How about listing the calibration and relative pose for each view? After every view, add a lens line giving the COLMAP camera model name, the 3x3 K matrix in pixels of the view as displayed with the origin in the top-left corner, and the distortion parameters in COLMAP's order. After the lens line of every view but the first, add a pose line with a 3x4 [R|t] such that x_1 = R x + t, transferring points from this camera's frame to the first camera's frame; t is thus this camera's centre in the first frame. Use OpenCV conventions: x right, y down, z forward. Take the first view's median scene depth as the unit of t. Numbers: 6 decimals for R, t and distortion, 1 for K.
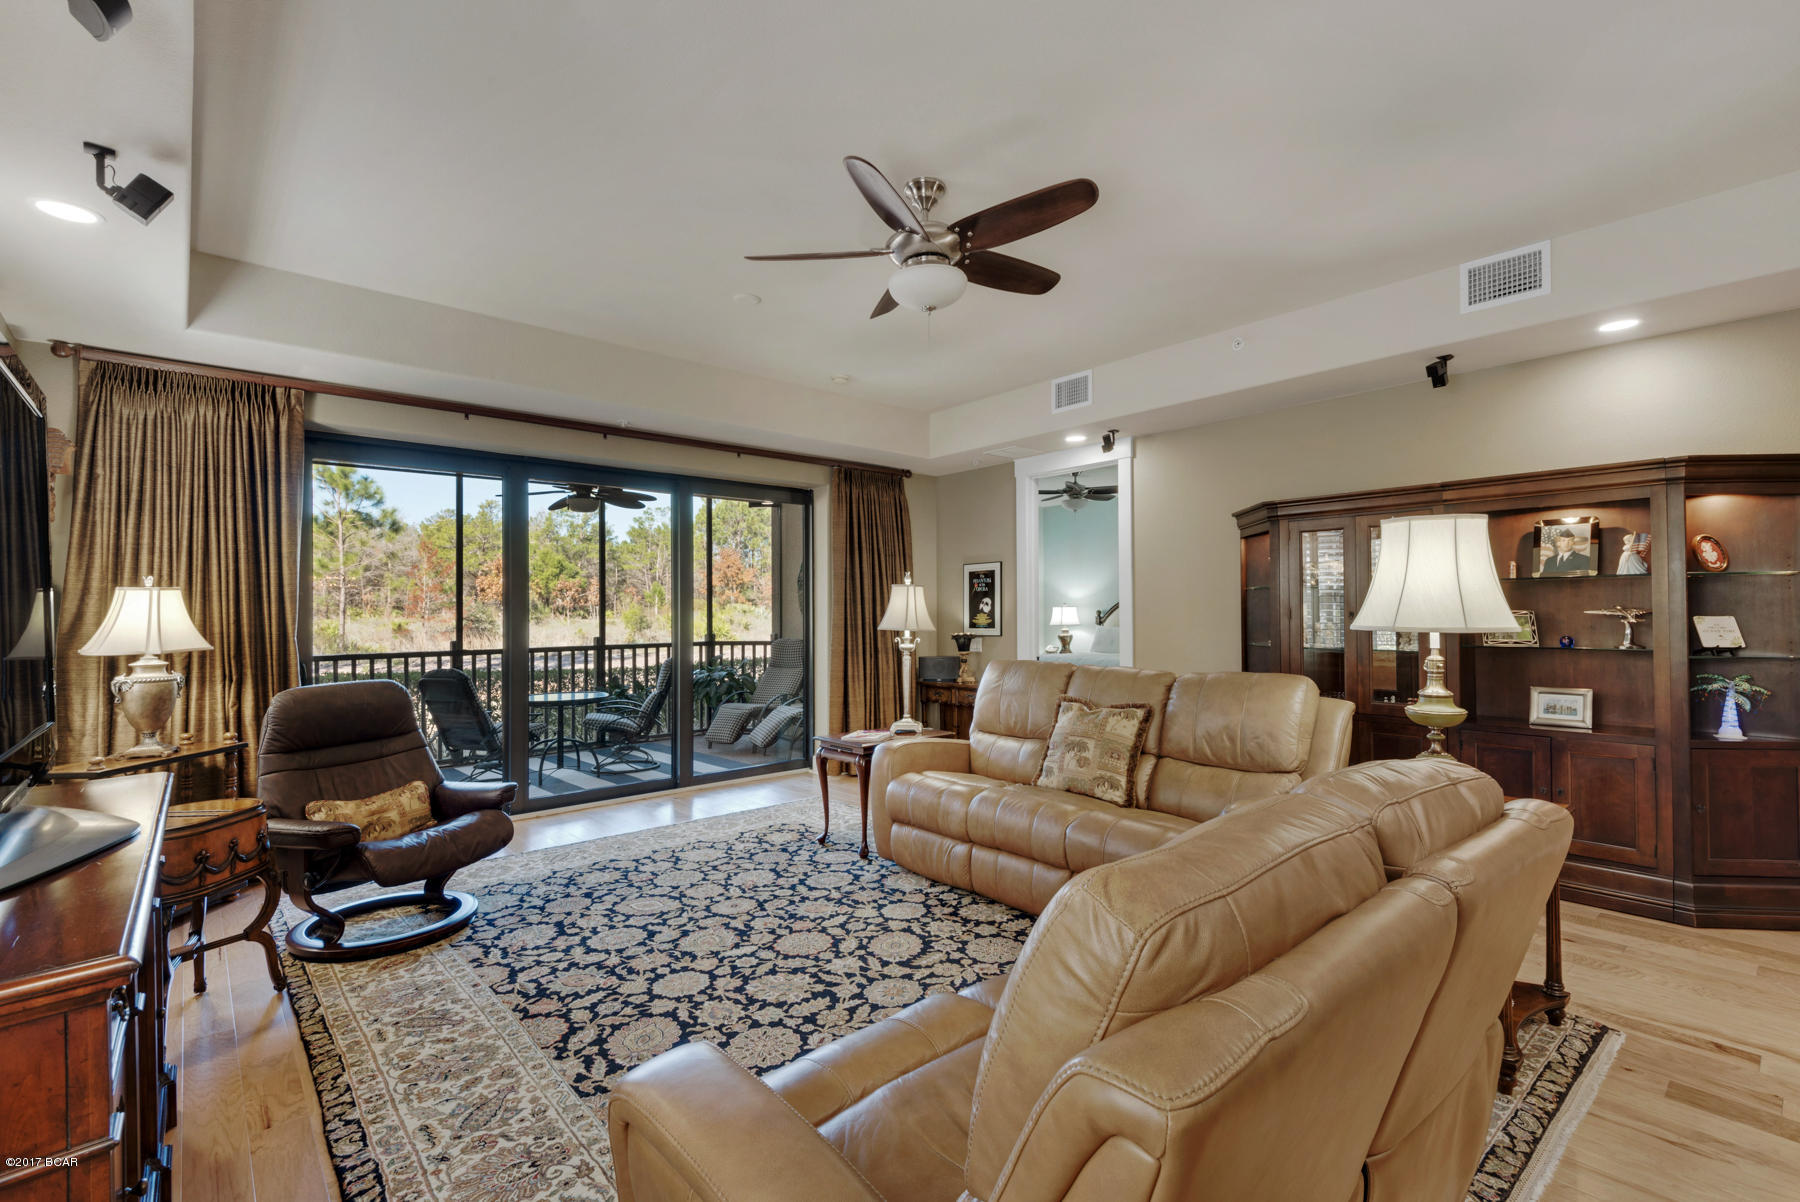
lens RADIAL K [[813.6, 0, 910.2], [0, 813.6, 601.5], [0, 0, 1]] dist [0.026446, -0.014278]
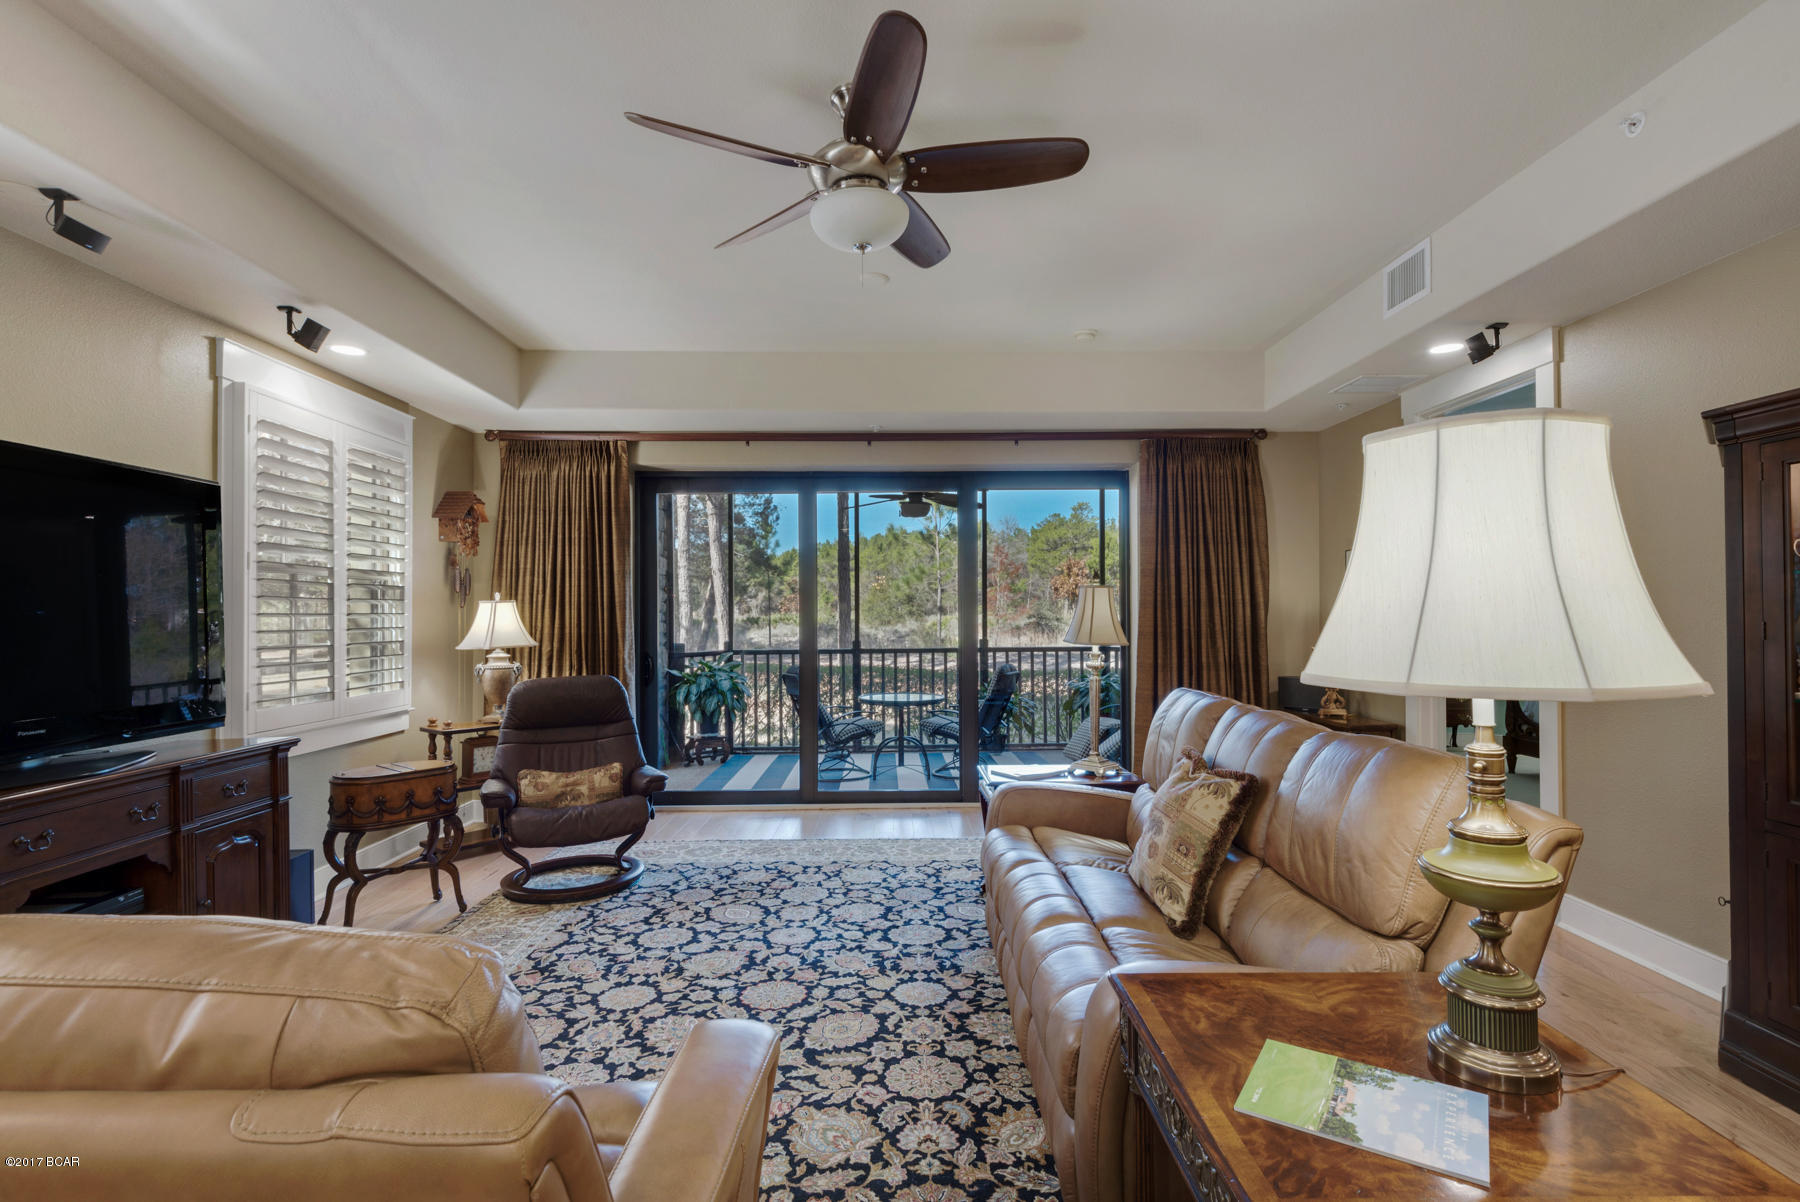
lens RADIAL K [[859.6, 0, 903.1], [0, 859.6, 597.8], [0, 0, 1]] dist [0.021237, -0.000278]
pose [[0.756401, -0.009407, -0.654041, 0.572014], [0.010526, 0.999942, -0.002209, -0.012447], [0.654023, -0.005214, 0.756456, 0.360938]]
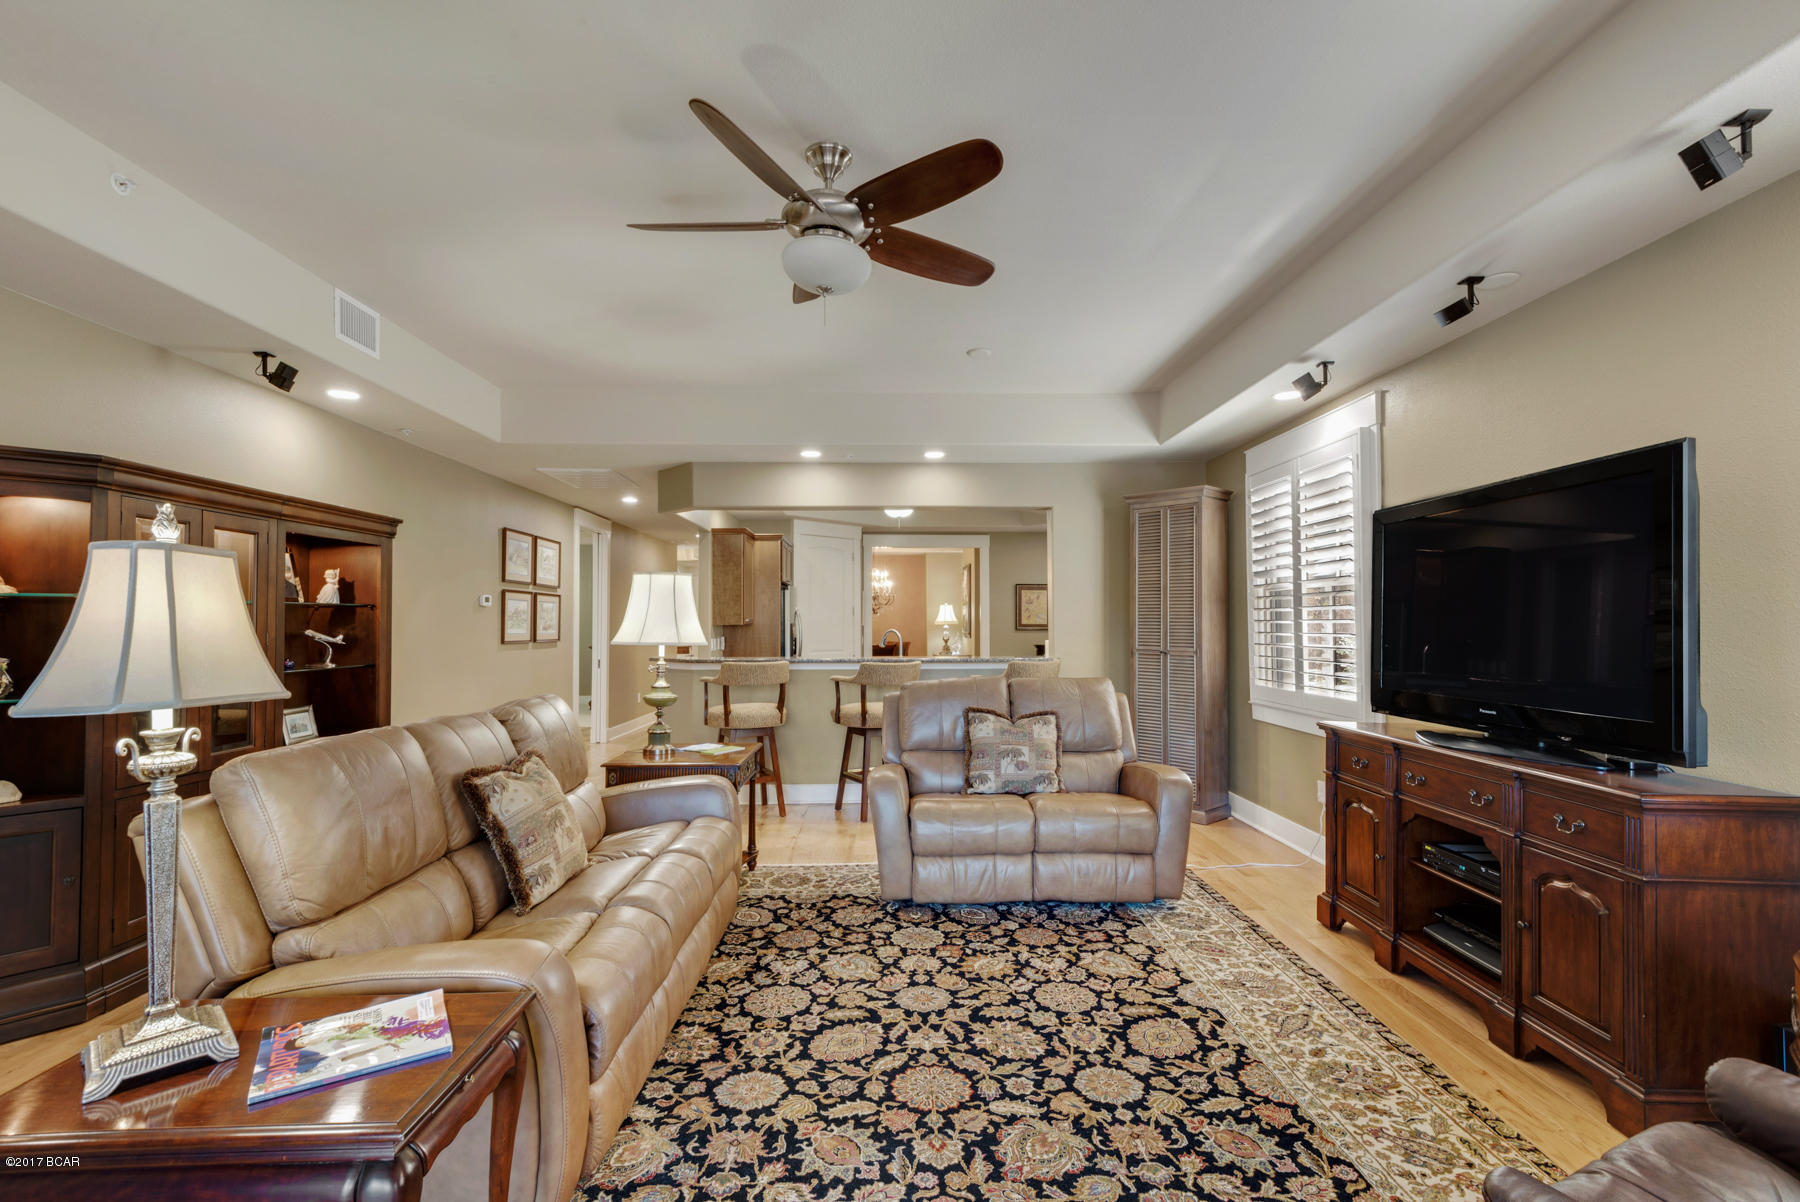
lens RADIAL K [[798.7, 0, 906.1], [0, 798.7, 602.6], [0, 0, 1]] dist [0.046208, -0.032178]
pose [[-0.766405, 0.024723, 0.641881, -0.561292], [-0.002186, 0.999153, -0.041093, 0.013500], [-0.642353, -0.032897, -0.765702, 1.509756]]
